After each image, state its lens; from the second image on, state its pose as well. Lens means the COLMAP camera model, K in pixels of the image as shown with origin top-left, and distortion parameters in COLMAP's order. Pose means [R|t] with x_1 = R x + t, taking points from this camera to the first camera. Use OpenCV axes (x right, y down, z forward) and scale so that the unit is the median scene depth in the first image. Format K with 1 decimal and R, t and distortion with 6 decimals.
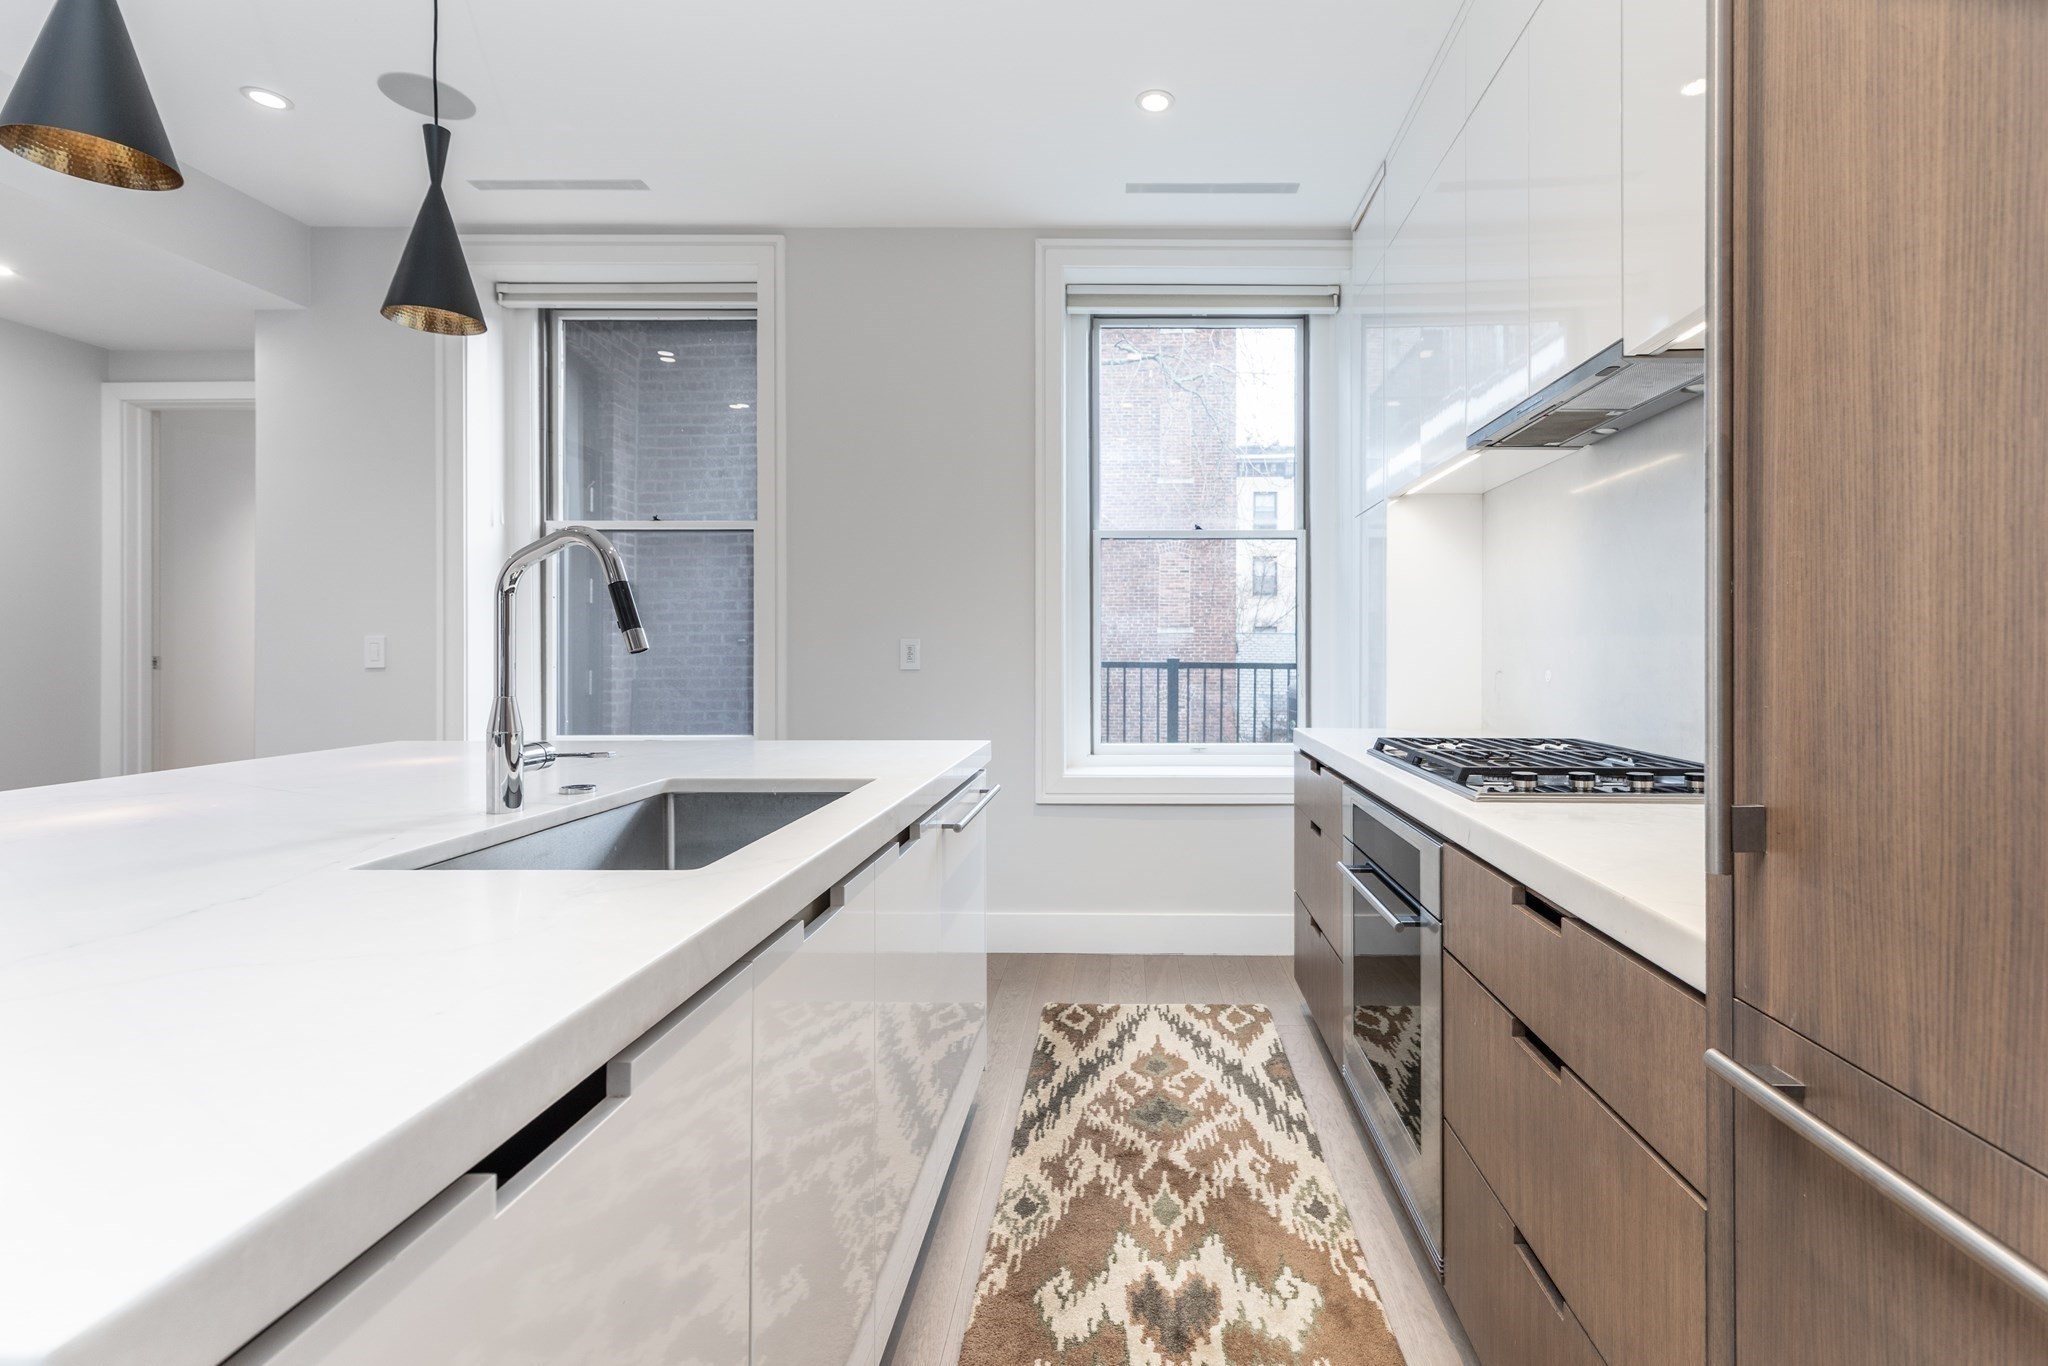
lens RADIAL K [[949.8, 0, 1128.0], [0, 949.8, 637.8], [0, 0, 1]] dist [0.020154, 0.000156]
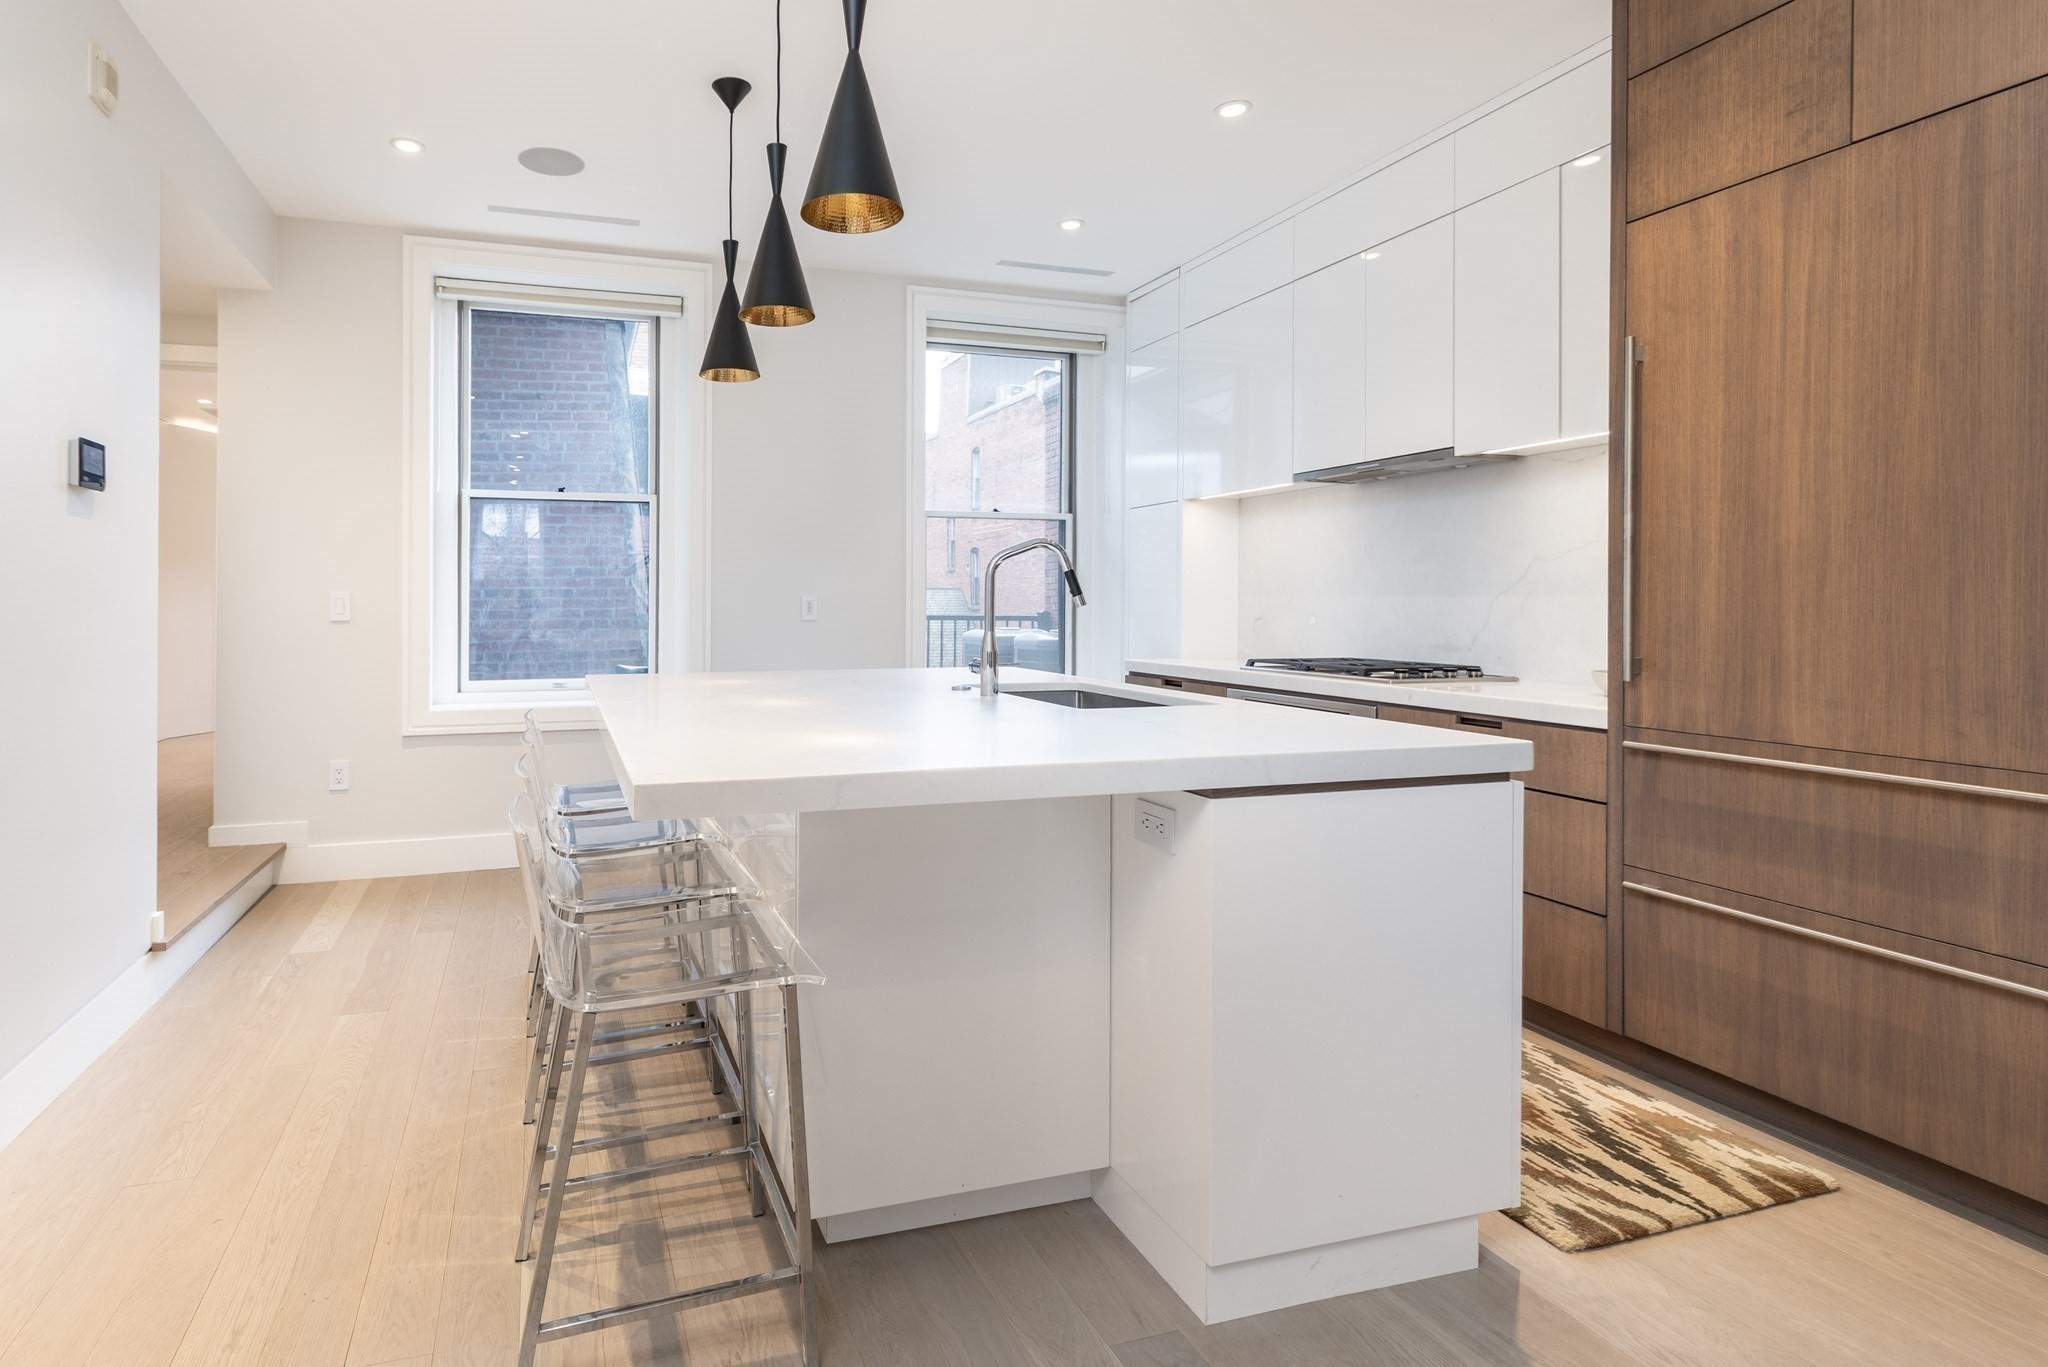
lens RADIAL K [[1016.5, 0, 838.6], [0, 1016.5, 593.4], [0, 0, 1]] dist [0.001405, -0.000147]
pose [[0.958993, 0.003822, 0.283404, -0.991993], [-0.004420, 0.999989, 0.001472, -0.007309], [-0.283396, -0.002664, 0.958999, -0.500282]]
